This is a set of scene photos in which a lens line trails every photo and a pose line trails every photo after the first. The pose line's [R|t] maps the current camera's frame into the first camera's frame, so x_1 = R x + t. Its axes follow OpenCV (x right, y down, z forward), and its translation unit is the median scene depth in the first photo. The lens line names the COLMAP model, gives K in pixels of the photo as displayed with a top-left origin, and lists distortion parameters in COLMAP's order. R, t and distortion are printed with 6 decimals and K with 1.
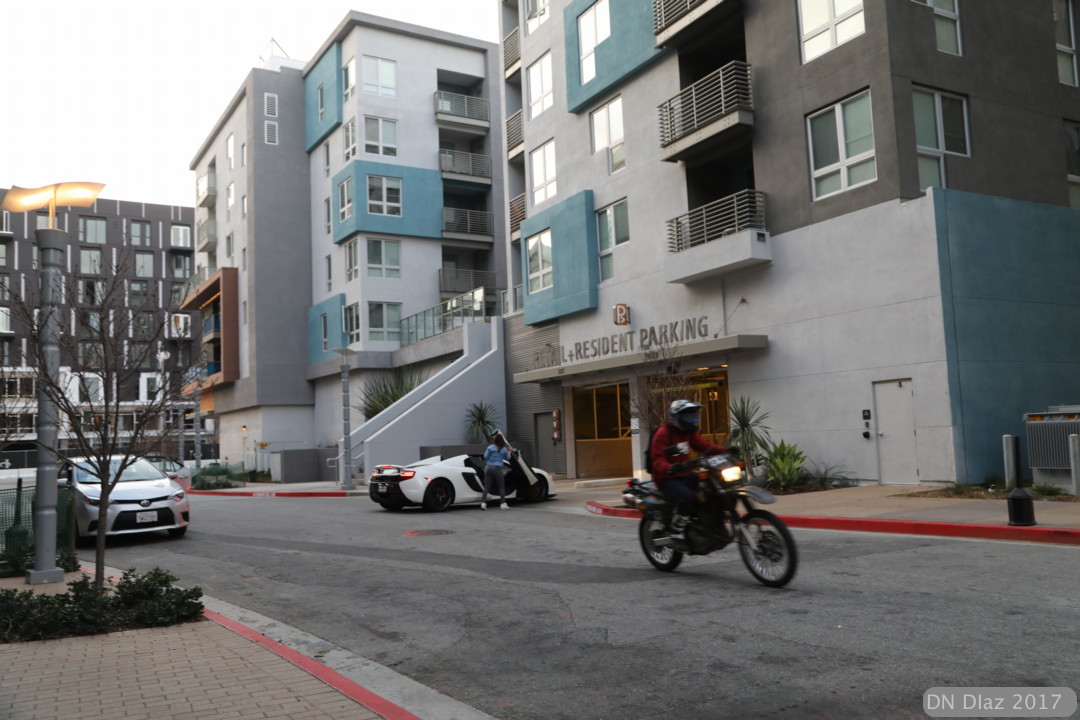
lens RADIAL K [[879.9, 0, 540.0], [0, 879.9, 360.0], [0, 0, 1]] dist [-0.058929, 0.084640]
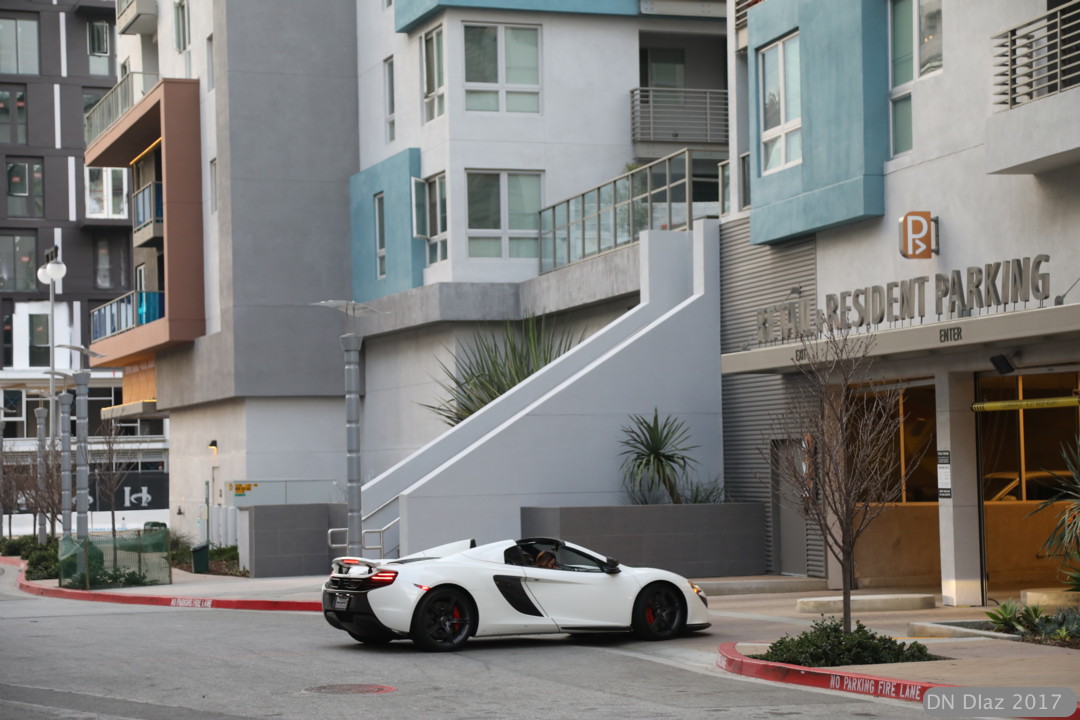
lens RADIAL K [[2309.1, 0, 540.0], [0, 2309.1, 360.0], [0, 0, 1]] dist [0.391512, 0.089776]
pose [[0.974514, 0.011885, -0.224011, 0.104958], [-0.001168, 0.998851, 0.047914, -0.027169], [0.224323, -0.046432, 0.973408, -0.133080]]
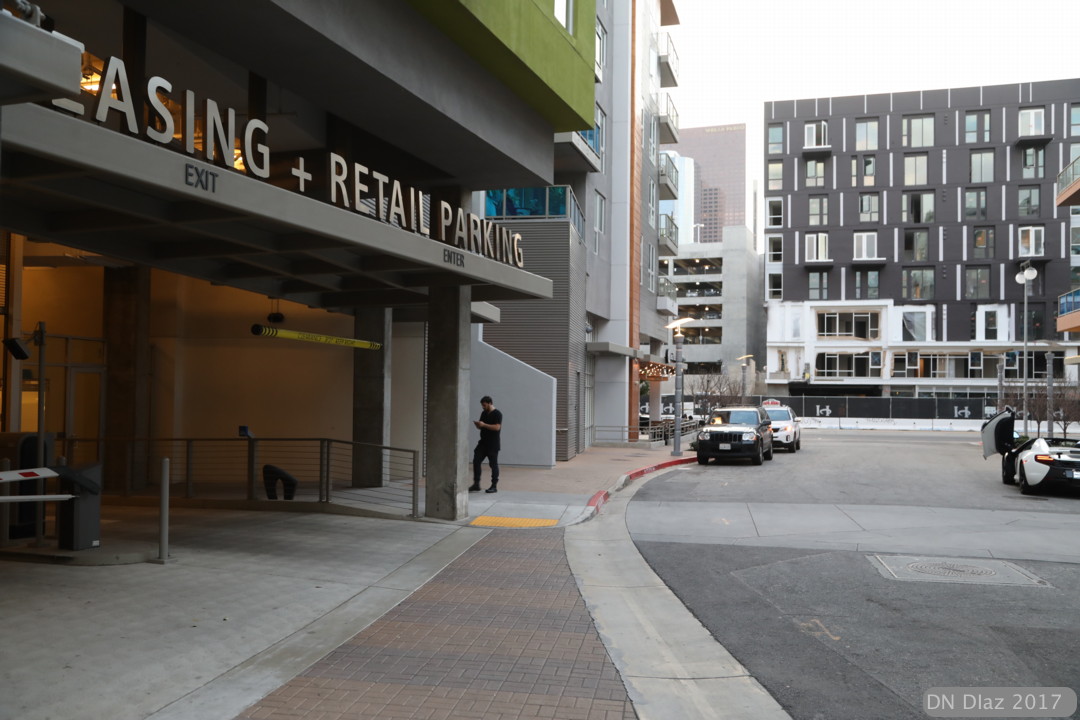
lens RADIAL K [[930.7, 0, 545.3], [0, 930.7, 361.6], [0, 0, 1]] dist [-0.037082, 0.086403]
pose [[0.673288, 0.023700, -0.739000, -0.211422], [0.022664, 0.998355, 0.052667, 0.026543], [0.739033, -0.052208, 0.671644, 0.305314]]
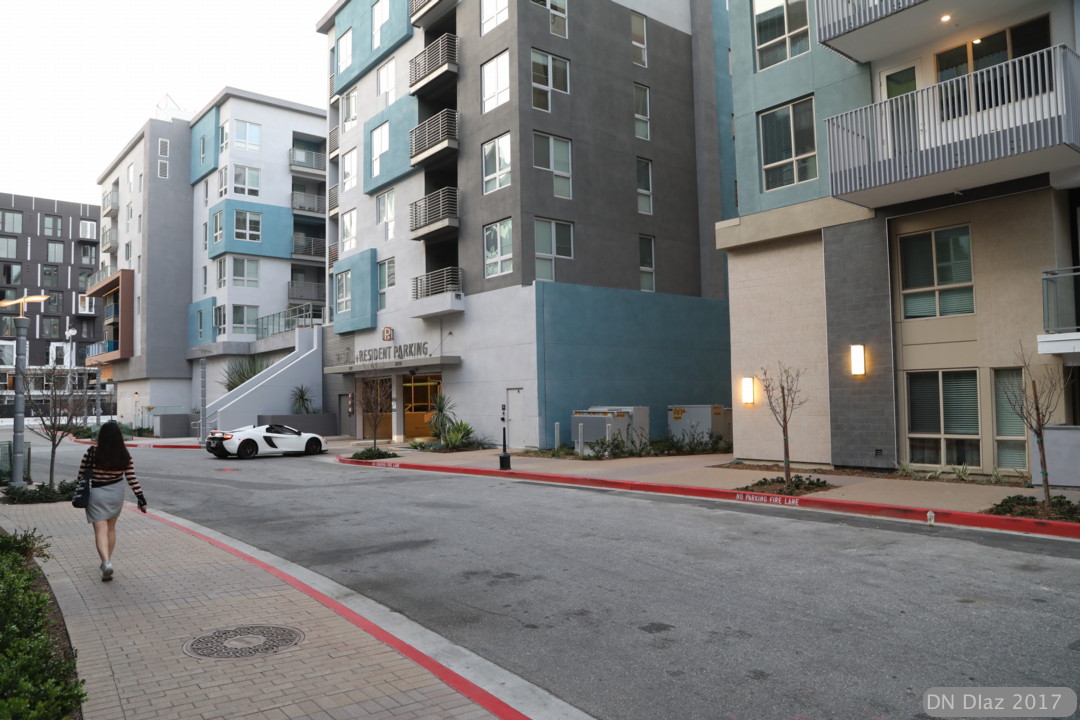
lens RADIAL K [[752.1, 0, 522.1], [0, 752.1, 357.6], [0, 0, 1]] dist [-0.097104, 0.075763]
pose [[0.988665, 0.031318, 0.146837, 0.081074], [-0.035790, 0.998969, 0.027912, -0.033574], [-0.145811, -0.032851, 0.988767, -0.200475]]
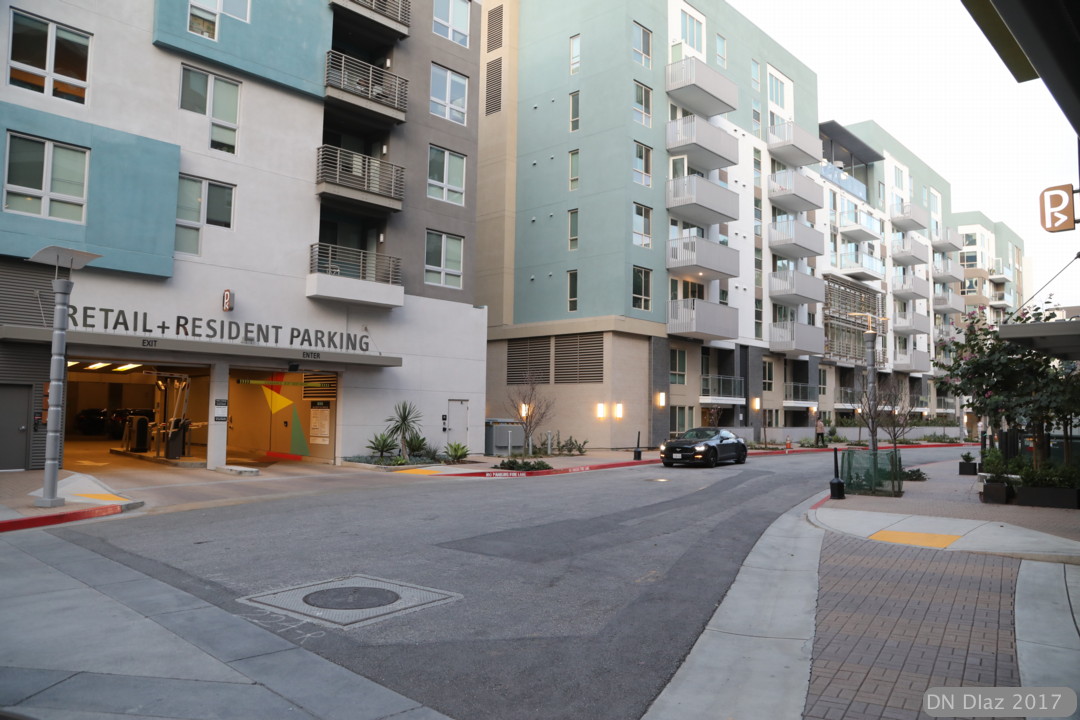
lens RADIAL K [[809.5, 0, 549.0], [0, 809.5, 363.5], [0, 0, 1]] dist [-0.055773, 0.062716]
pose [[-0.325126, 0.099425, 0.940430, -0.526784], [-0.083607, 0.987542, -0.133310, 0.065960], [-0.941968, -0.121969, -0.312763, 0.566611]]
